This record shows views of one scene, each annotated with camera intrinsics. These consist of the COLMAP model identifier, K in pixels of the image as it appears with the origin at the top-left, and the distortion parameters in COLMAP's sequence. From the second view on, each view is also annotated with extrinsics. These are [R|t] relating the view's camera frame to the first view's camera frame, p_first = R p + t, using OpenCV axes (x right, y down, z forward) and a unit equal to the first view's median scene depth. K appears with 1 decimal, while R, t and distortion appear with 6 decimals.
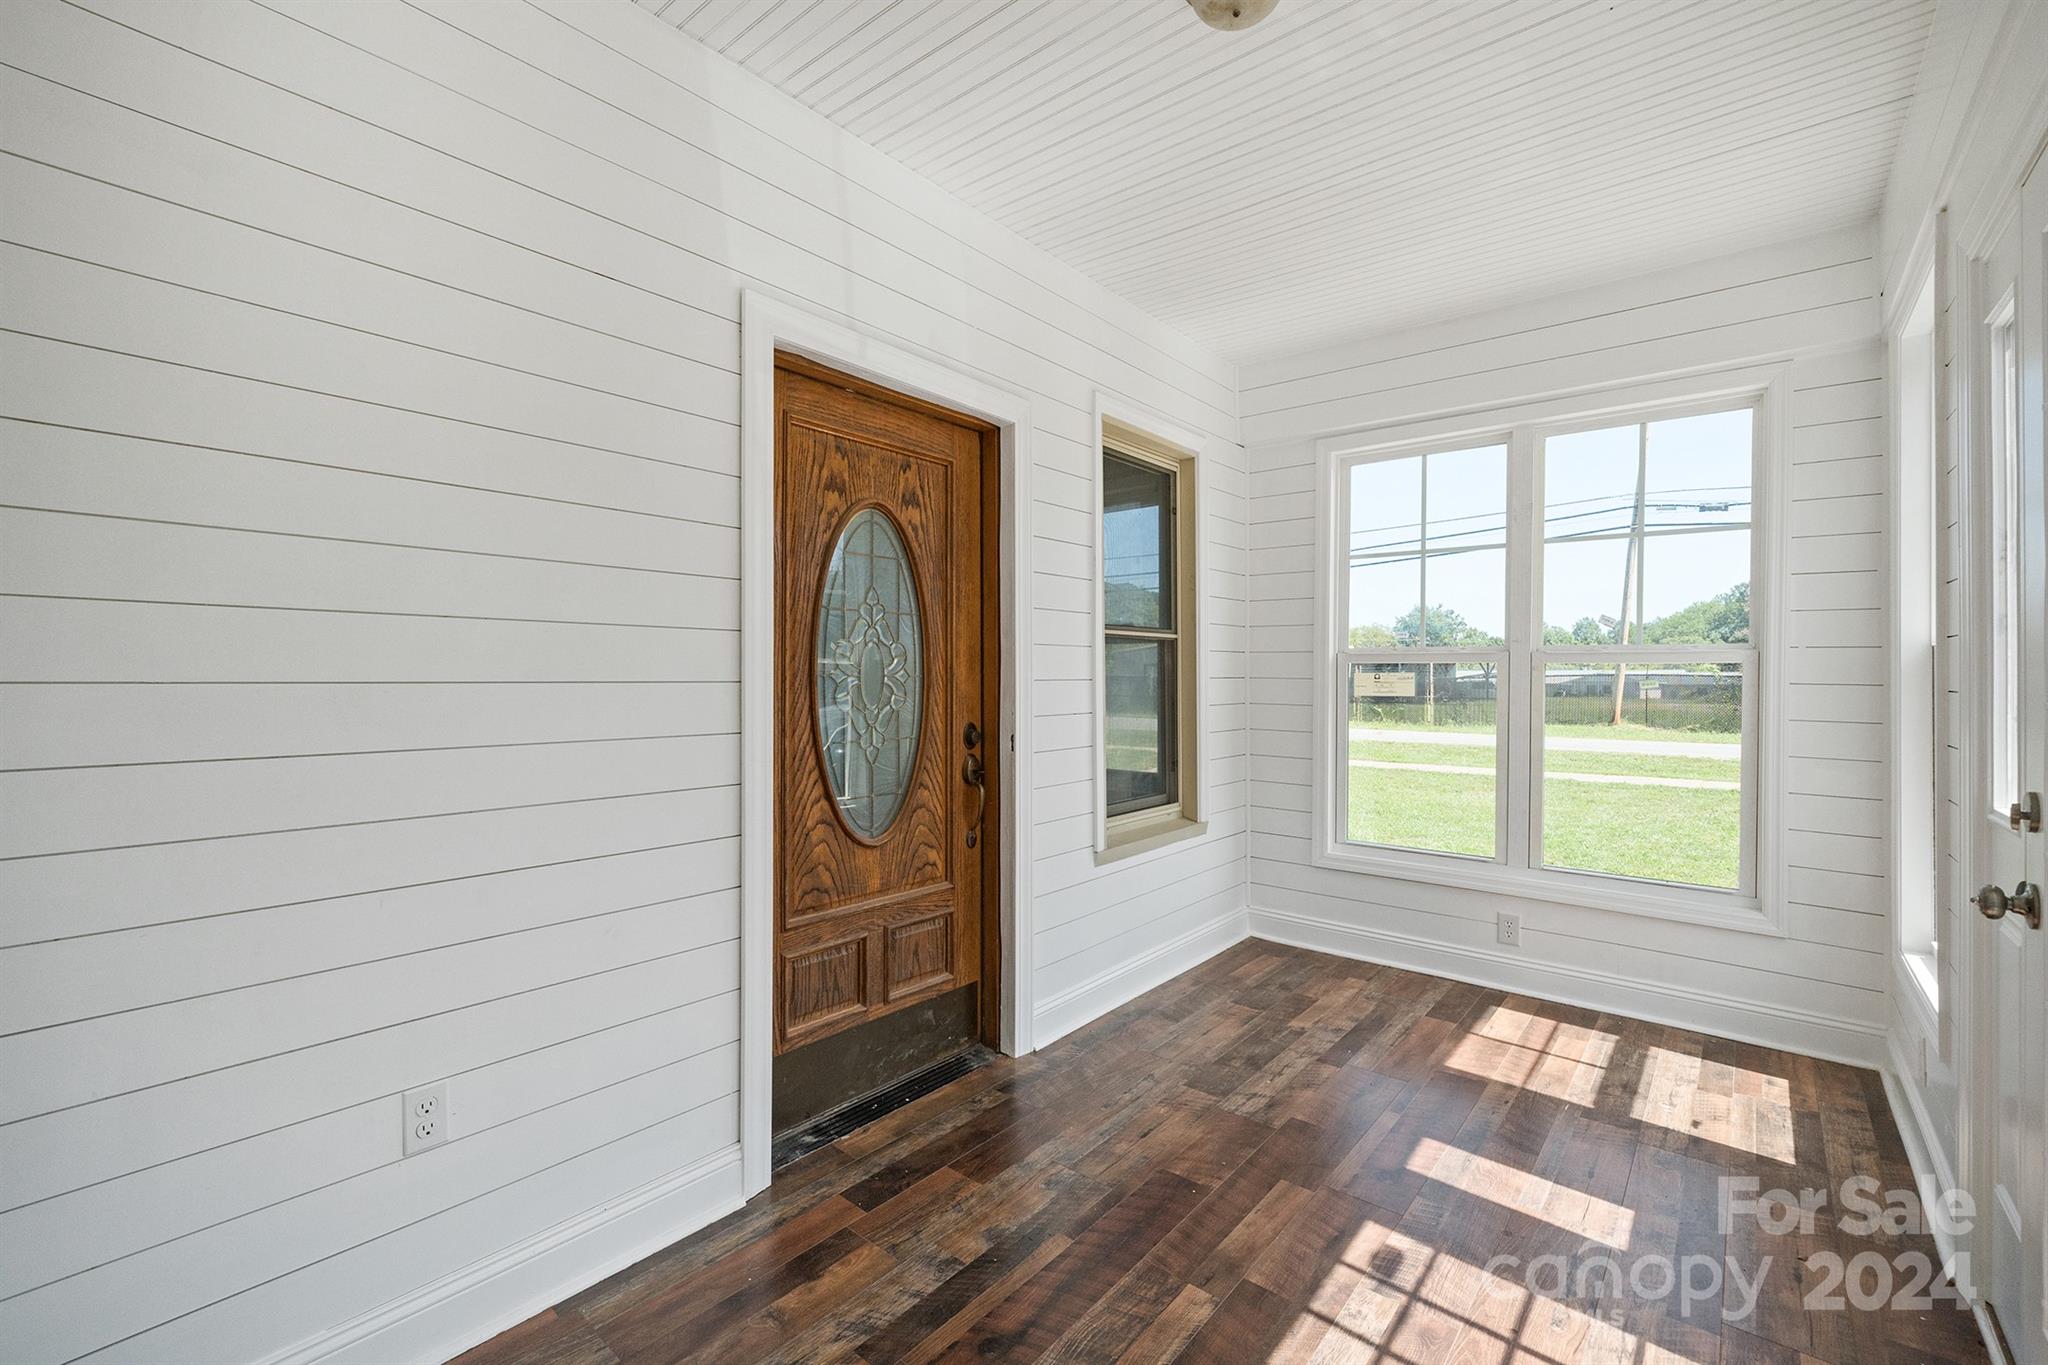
lens RADIAL K [[863.6, 0, 1016.2], [0, 863.6, 683.8], [0, 0, 1]] dist [-0.007134, 0.000355]
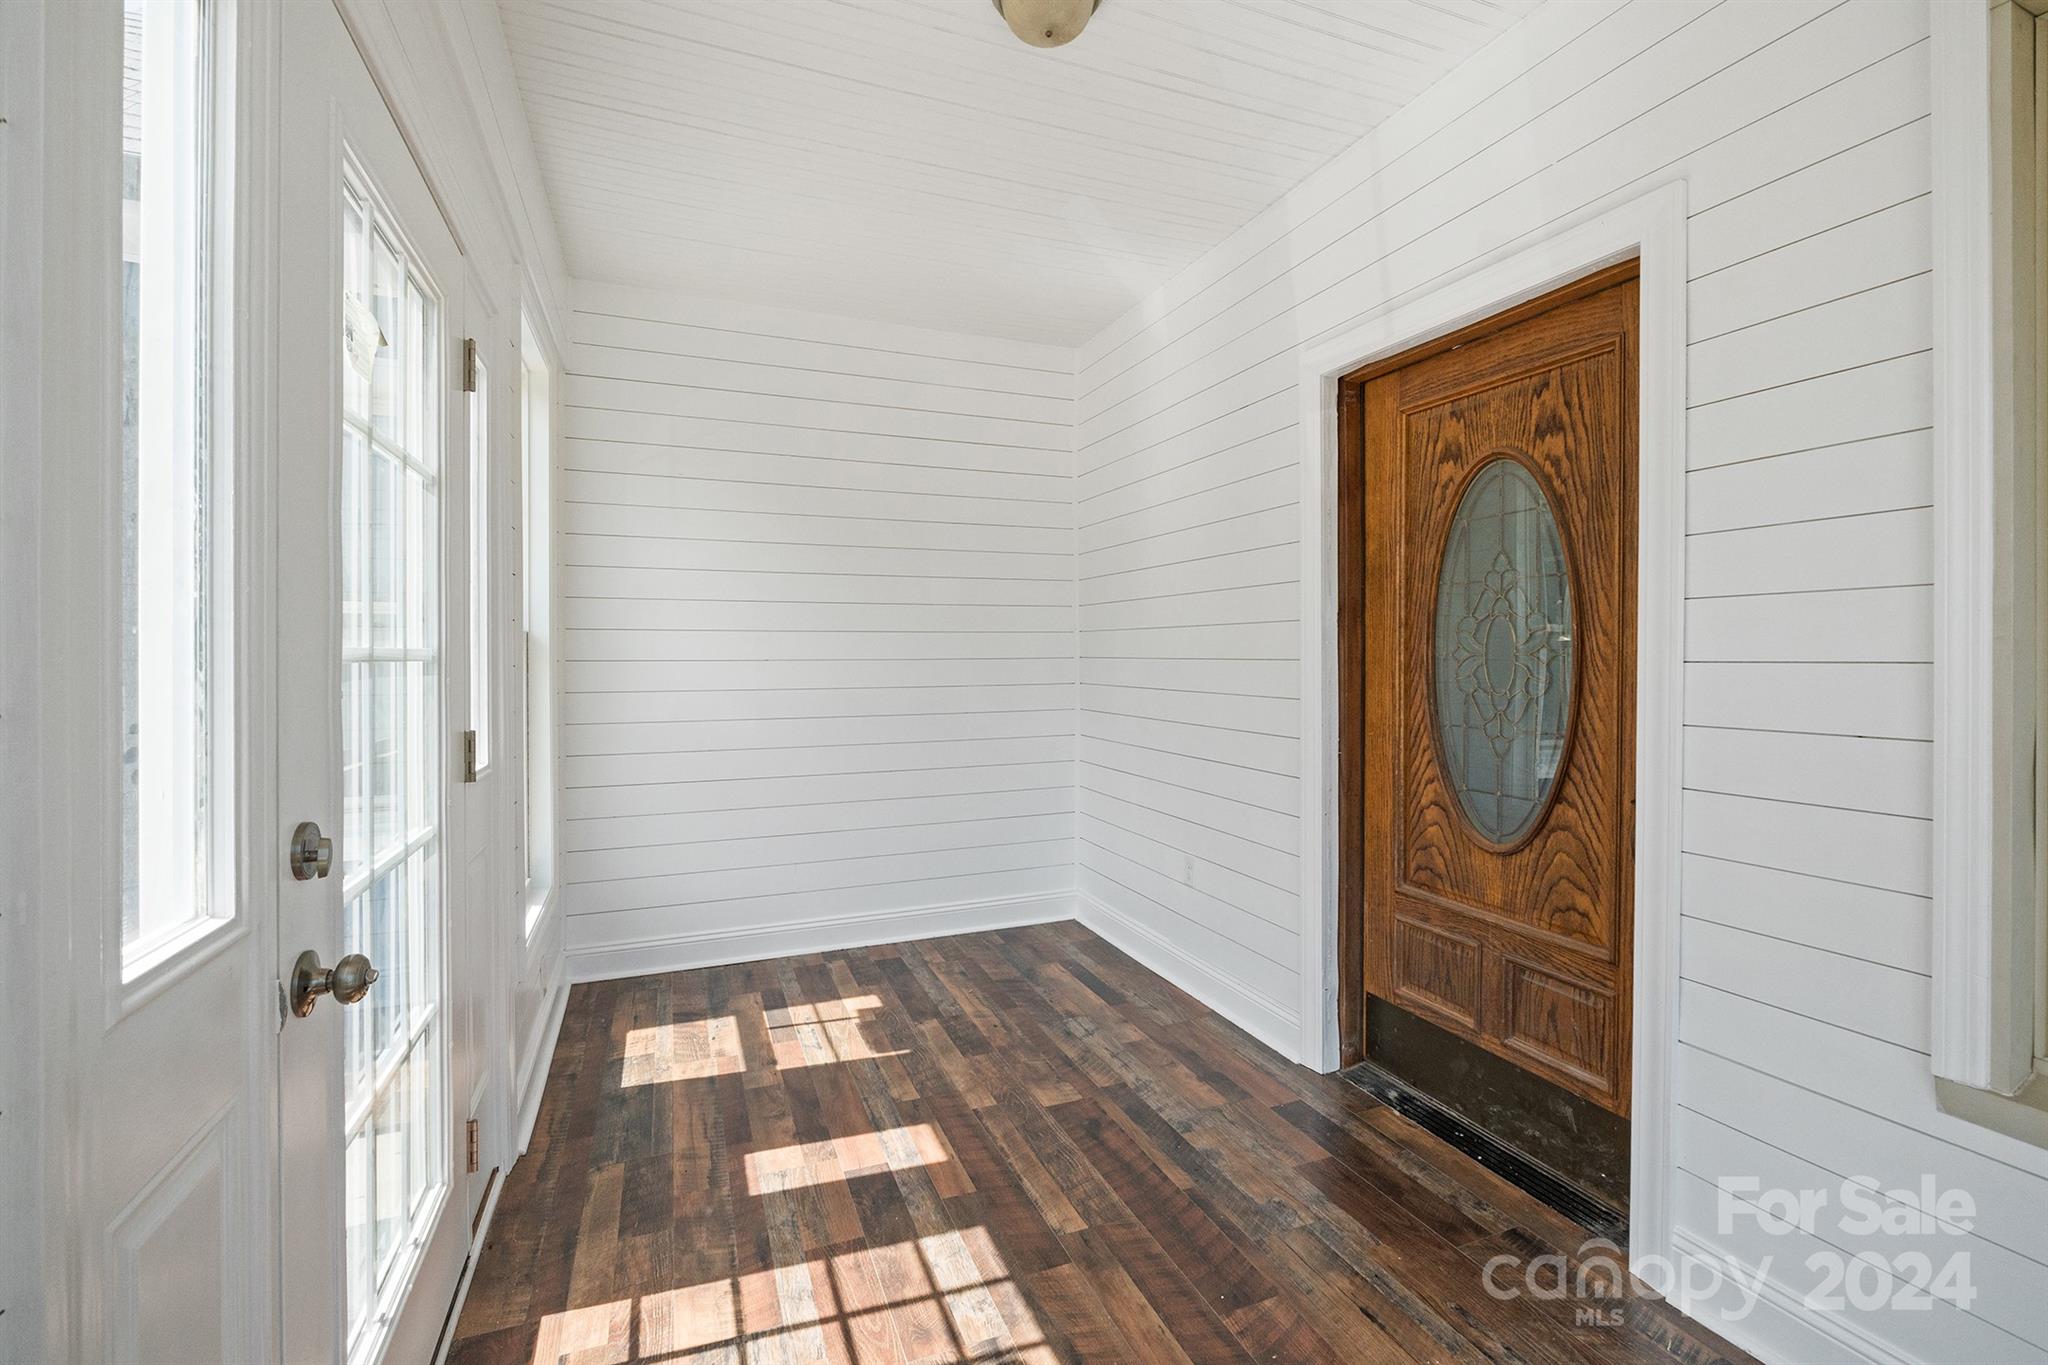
lens RADIAL K [[863.6, 0, 1021.4], [0, 863.6, 665.7], [0, 0, 1]] dist [-0.007134, 0.000355]
pose [[-0.463201, 0.010434, -0.886192, 0.856590], [-0.005962, 0.999871, 0.014889, -0.008531], [0.886233, 0.012180, -0.463079, 1.029201]]
